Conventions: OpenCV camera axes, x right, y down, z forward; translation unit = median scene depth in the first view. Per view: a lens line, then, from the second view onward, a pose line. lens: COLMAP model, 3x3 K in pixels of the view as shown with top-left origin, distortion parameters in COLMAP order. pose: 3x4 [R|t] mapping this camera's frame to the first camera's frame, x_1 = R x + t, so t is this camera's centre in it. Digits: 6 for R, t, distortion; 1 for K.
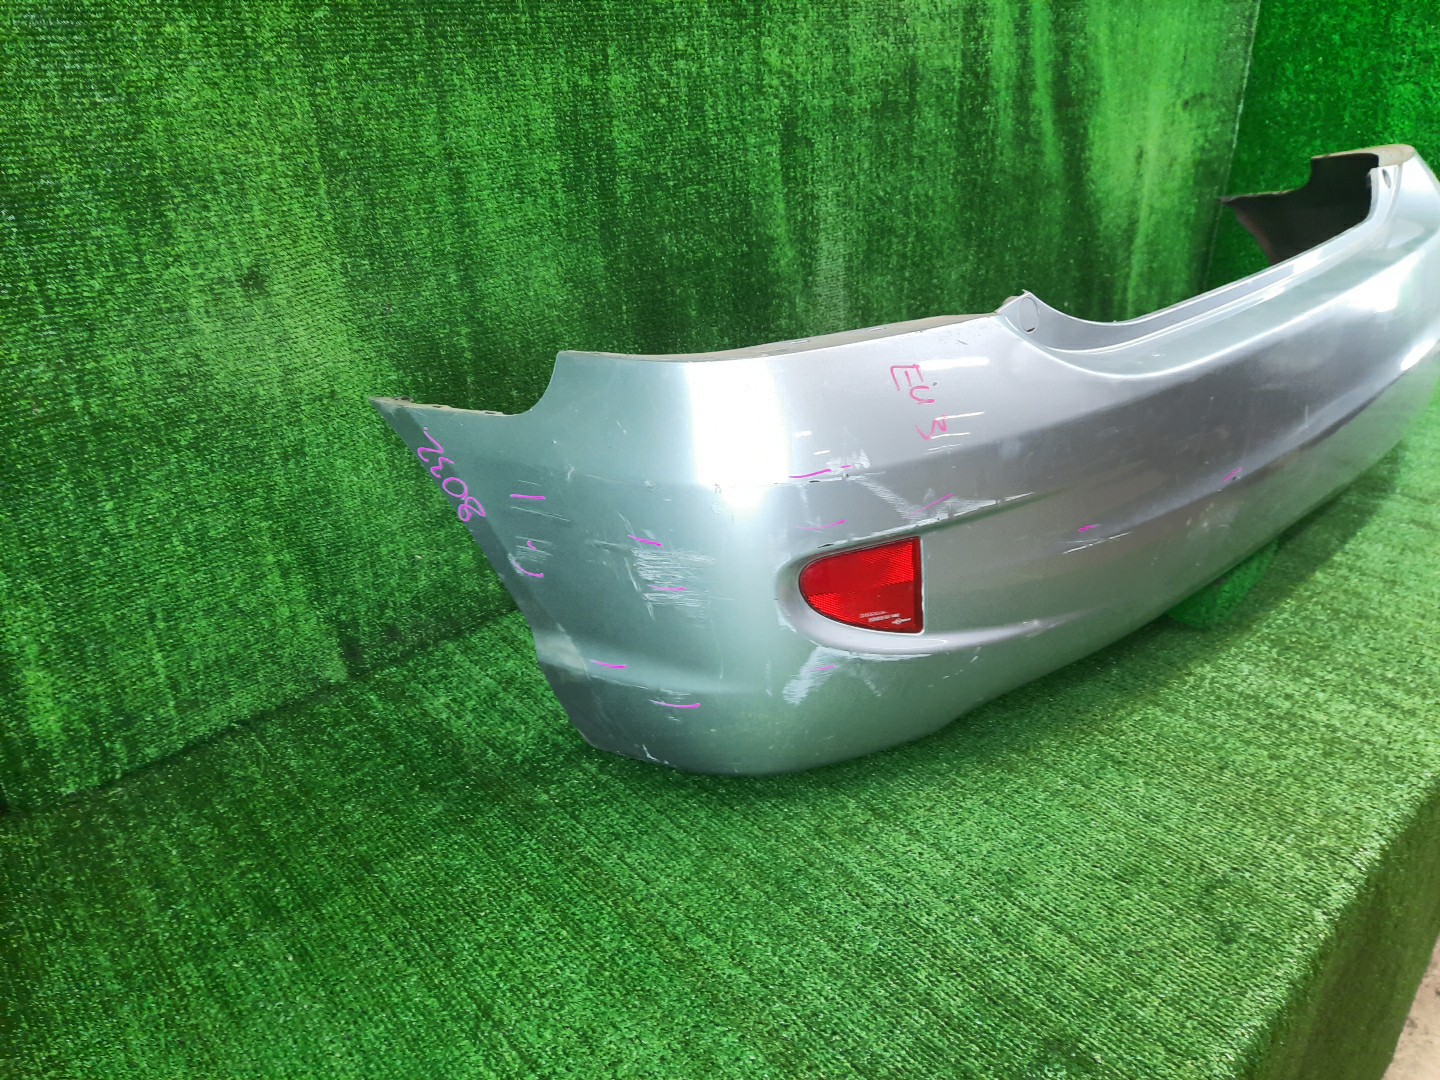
lens RADIAL K [[1058.7, 0, 720.0], [0, 1058.7, 540.0], [0, 0, 1]] dist [-0.004103, -0.001403]
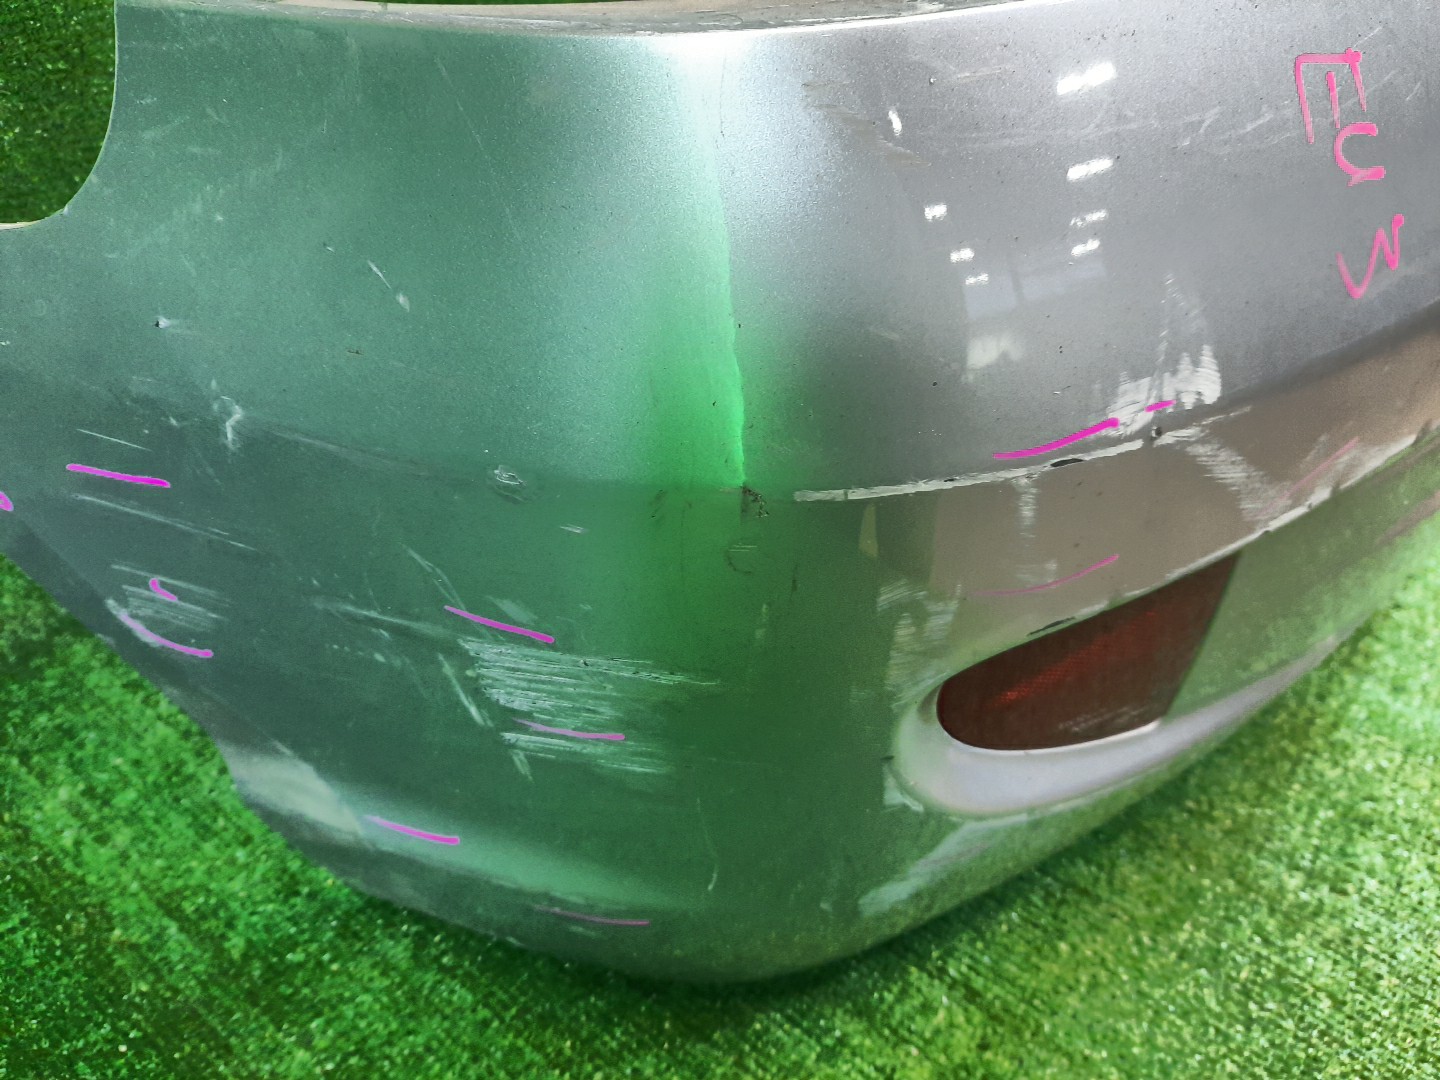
lens RADIAL K [[1058.7, 0, 720.0], [0, 1058.7, 540.0], [0, 0, 1]] dist [-0.004103, -0.001403]
pose [[0.978465, -0.082515, 0.189202, -0.051493], [0.031421, 0.965481, 0.258573, -0.086590], [-0.204007, -0.247060, 0.947282, 0.545544]]
